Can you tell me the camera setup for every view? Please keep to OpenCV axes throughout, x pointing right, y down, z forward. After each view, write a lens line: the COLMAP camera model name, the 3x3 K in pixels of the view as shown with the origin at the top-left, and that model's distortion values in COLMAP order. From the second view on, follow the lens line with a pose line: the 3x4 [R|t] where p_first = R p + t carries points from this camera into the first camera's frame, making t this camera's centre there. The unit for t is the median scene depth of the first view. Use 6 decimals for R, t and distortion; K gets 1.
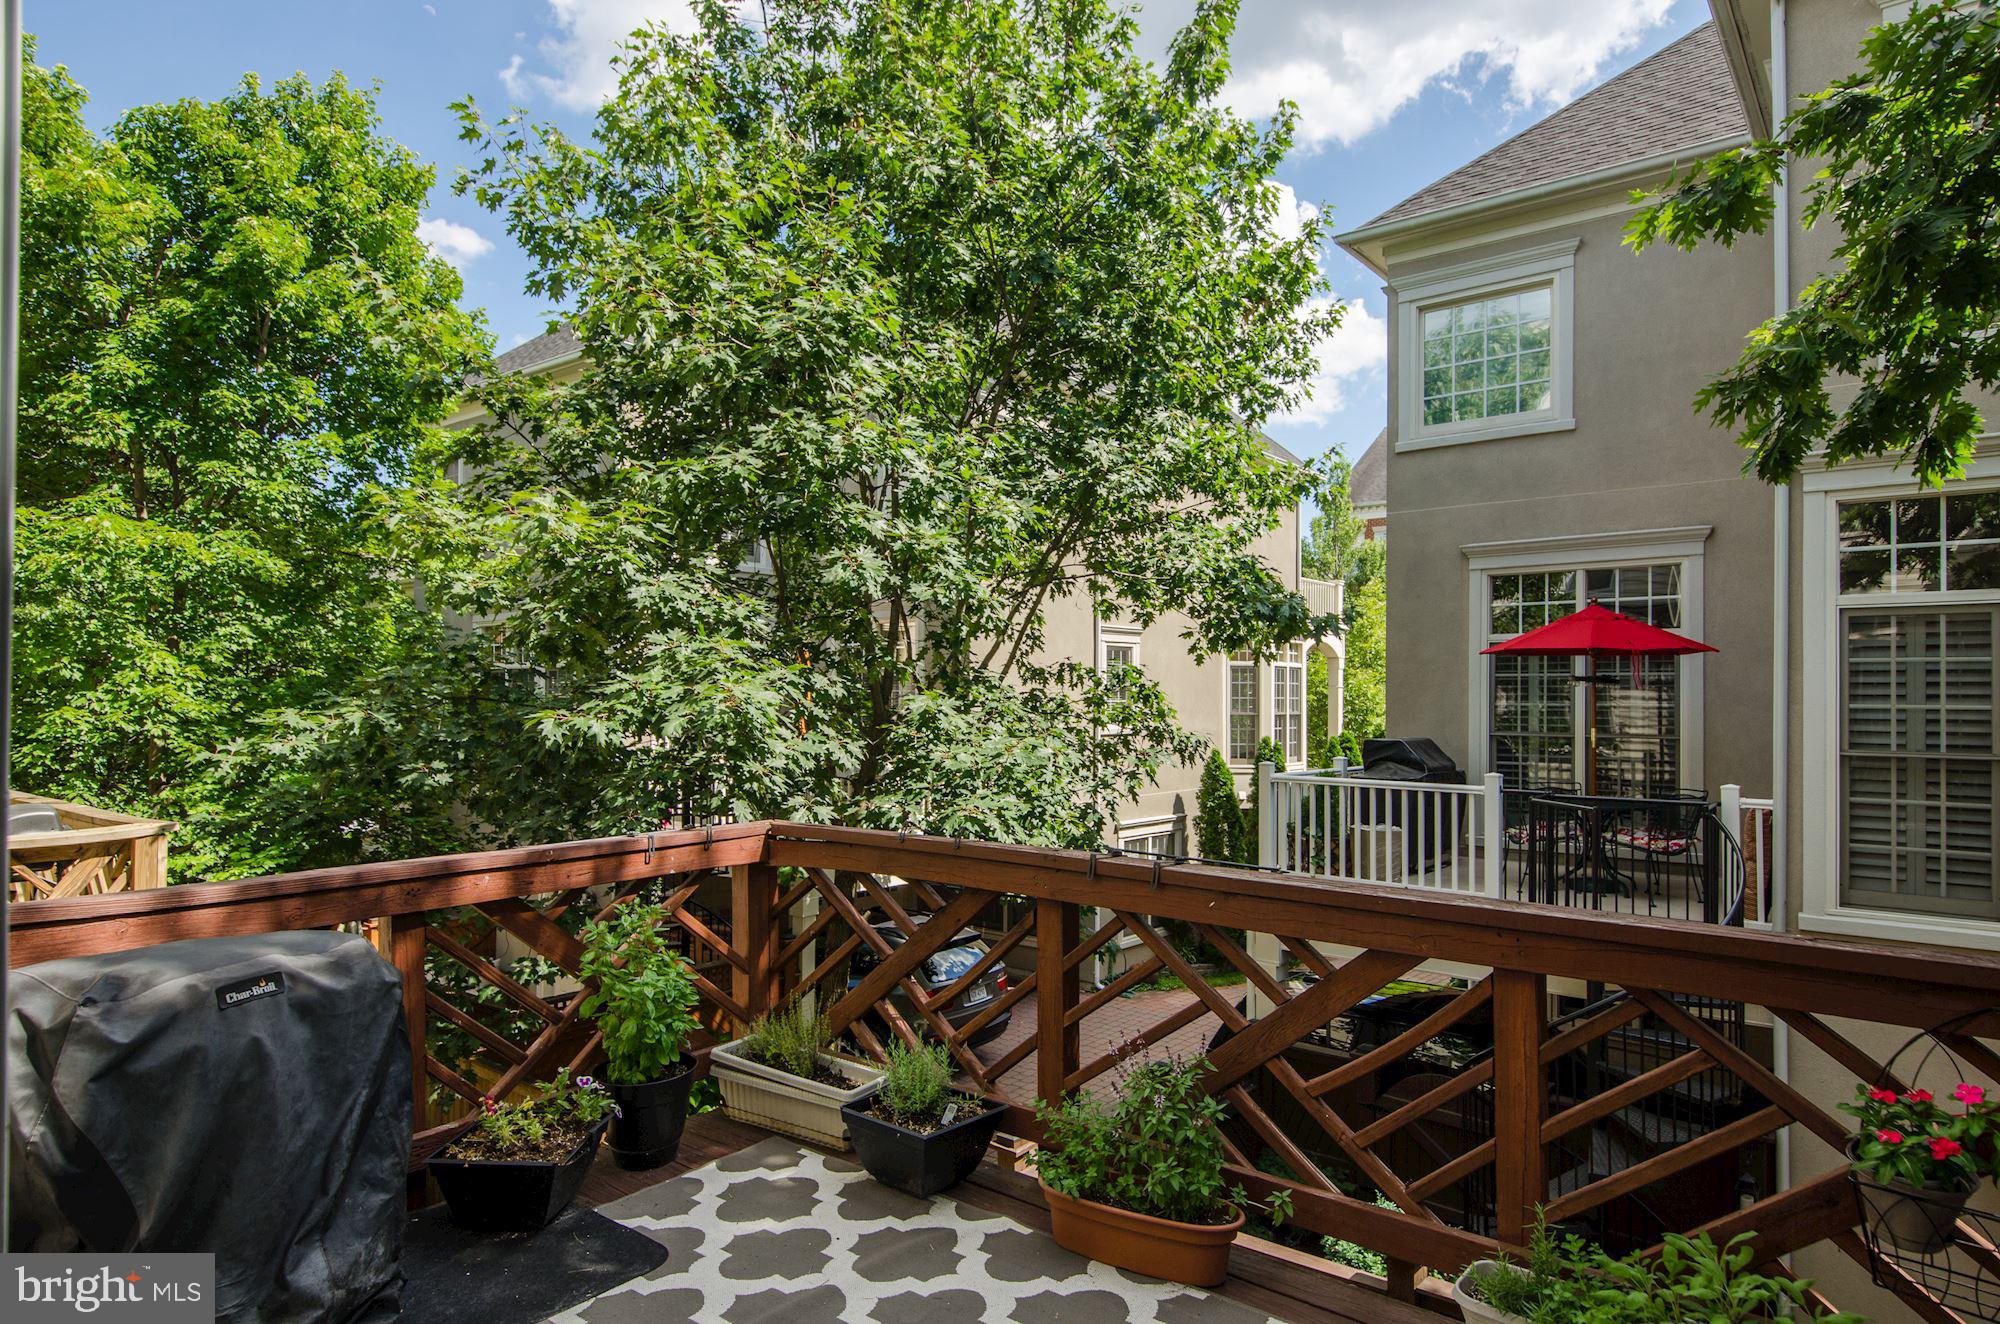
lens RADIAL K [[1144.4, 0, 1009.5], [0, 1144.4, 688.7], [0, 0, 1]] dist [0.004211, 0.000814]
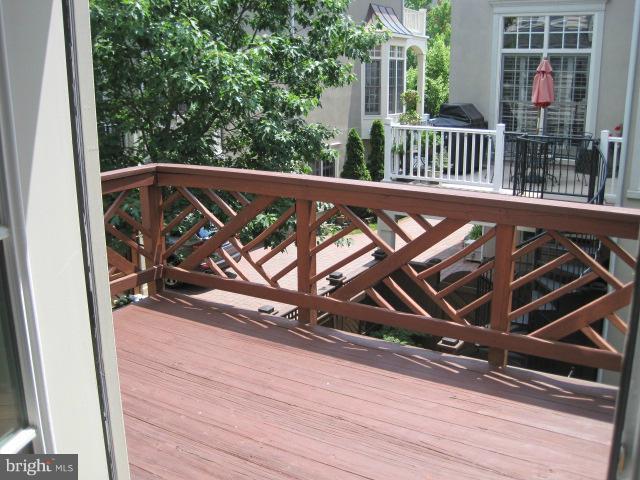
lens RADIAL K [[659.4, 0, 320.0], [0, 659.4, 240.0], [0, 0, 1]] dist [-0.143512, 0.042119]
pose [[0.991300, -0.043770, 0.124129, -0.064964], [0.010302, 0.965996, 0.258350, -0.046411], [-0.131216, -0.254824, 0.958043, -0.156319]]
